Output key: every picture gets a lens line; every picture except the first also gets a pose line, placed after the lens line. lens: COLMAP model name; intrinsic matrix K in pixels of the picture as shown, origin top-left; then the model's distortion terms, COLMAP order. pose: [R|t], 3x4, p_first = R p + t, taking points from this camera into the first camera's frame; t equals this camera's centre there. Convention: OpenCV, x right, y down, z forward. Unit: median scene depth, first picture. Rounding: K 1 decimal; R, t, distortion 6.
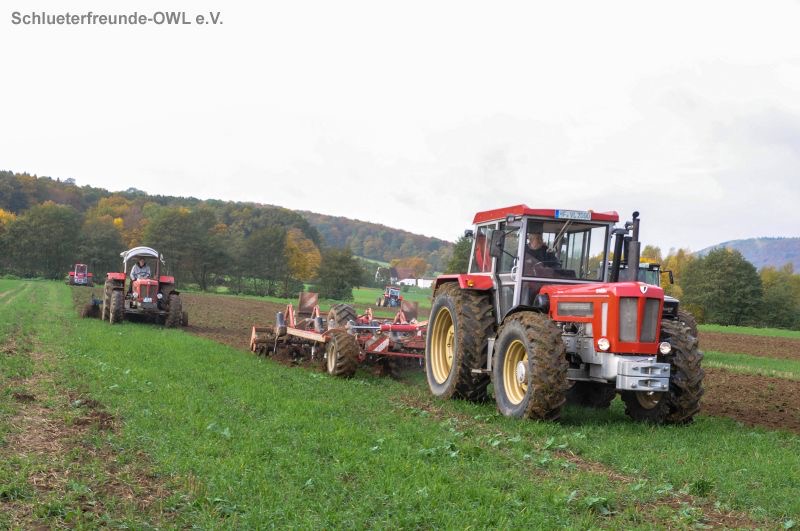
lens RADIAL K [[1104.8, 0, 400.0], [0, 1104.8, 265.5], [0, 0, 1]] dist [-0.005802, -0.007776]
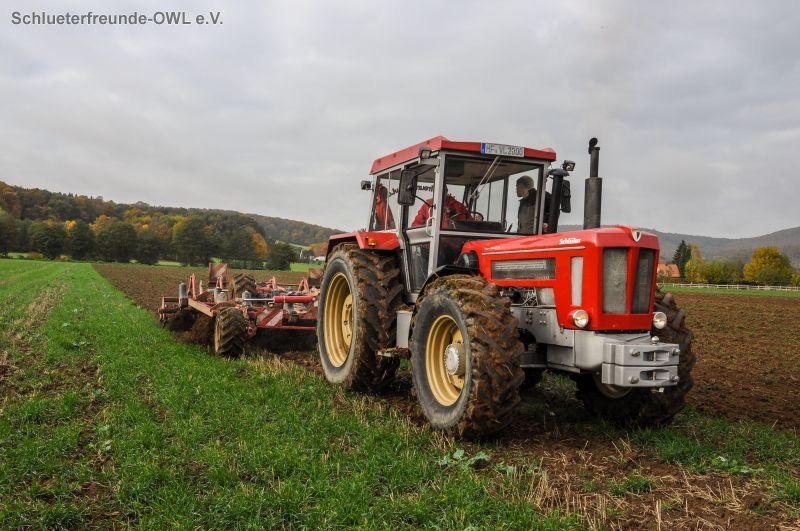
lens RADIAL K [[816.7, 0, 400.0], [0, 816.7, 265.5], [0, 0, 1]] dist [-0.177741, 0.001377]
pose [[0.992412, -0.023498, 0.120695, 0.013681], [0.020915, 0.999525, 0.022628, 0.021796], [-0.121169, -0.019932, 0.992432, 0.448524]]
